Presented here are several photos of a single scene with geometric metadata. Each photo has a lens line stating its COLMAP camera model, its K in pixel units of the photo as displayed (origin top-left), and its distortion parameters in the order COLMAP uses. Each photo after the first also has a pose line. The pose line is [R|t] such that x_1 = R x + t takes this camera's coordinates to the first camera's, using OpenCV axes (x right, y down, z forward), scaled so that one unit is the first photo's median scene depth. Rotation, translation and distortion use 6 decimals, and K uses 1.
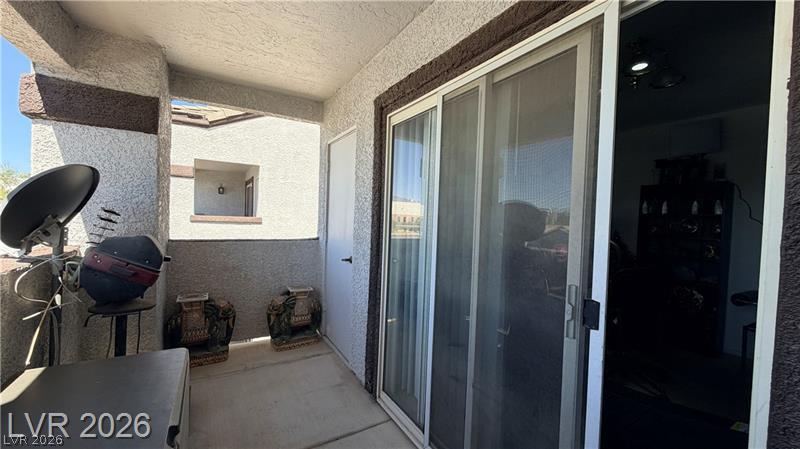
lens RADIAL K [[320.2, 0, 400.7], [0, 320.2, 225.4], [0, 0, 1]] dist [0.001913, -0.000128]
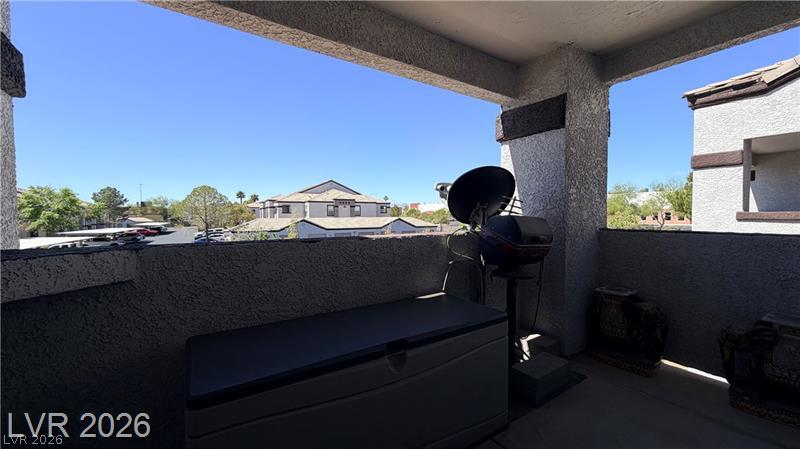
lens RADIAL K [[320.2, 0, 400.7], [0, 320.2, 225.4], [0, 0, 1]] dist [0.001913, -0.000128]
pose [[0.052308, -0.002144, -0.998629, 0.245759], [-0.019224, 0.999810, -0.003154, 0.052134], [0.998446, 0.019362, 0.052257, 0.333569]]
